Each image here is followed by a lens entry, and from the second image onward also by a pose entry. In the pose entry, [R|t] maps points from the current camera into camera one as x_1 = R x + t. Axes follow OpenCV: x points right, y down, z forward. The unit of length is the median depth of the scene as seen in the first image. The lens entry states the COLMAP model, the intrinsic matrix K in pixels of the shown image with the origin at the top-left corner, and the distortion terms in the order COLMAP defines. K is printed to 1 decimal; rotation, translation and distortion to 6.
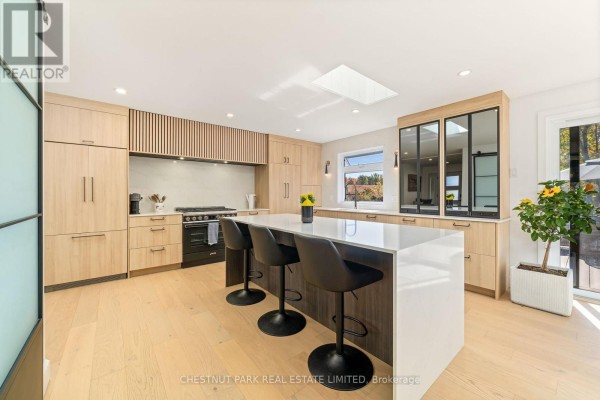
lens RADIAL K [[232.0, 0, 305.2], [0, 232.0, 196.2], [0, 0, 1]] dist [0.000568, -0.000145]
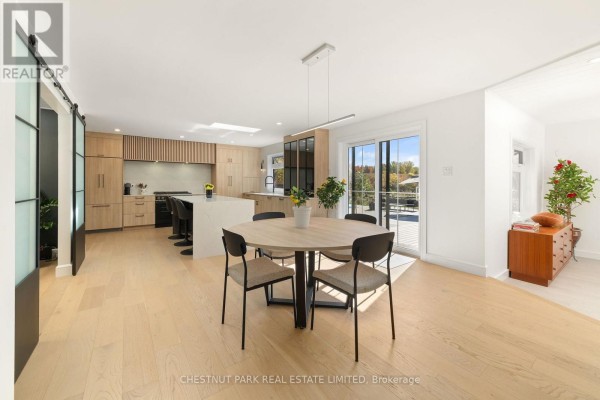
lens RADIAL K [[232.0, 0, 302.6], [0, 232.0, 184.9], [0, 0, 1]] dist [0.000568, -0.000145]
pose [[0.998614, 0.002279, -0.052590, 0.660410], [-0.002161, 0.999995, 0.002312, -0.004946], [0.052595, -0.002195, 0.998614, -0.658146]]
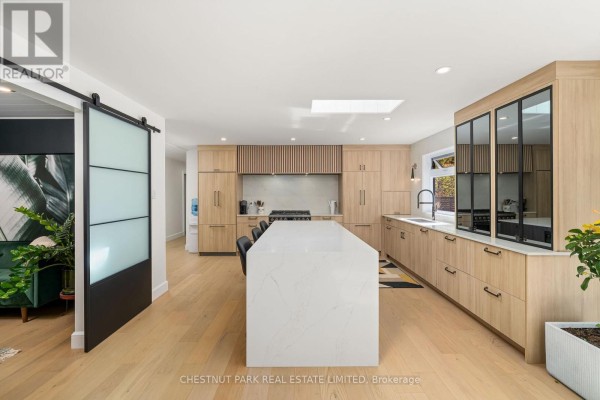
lens RADIAL K [[251.5, 0, 299.8], [0, 251.5, 193.3], [0, 0, 1]] dist [0.003186, -0.000019]
pose [[0.778287, -0.001337, -0.627907, 0.566372], [-0.005132, 0.999951, -0.008490, -0.046019], [0.627888, 0.009830, 0.778242, -0.032409]]
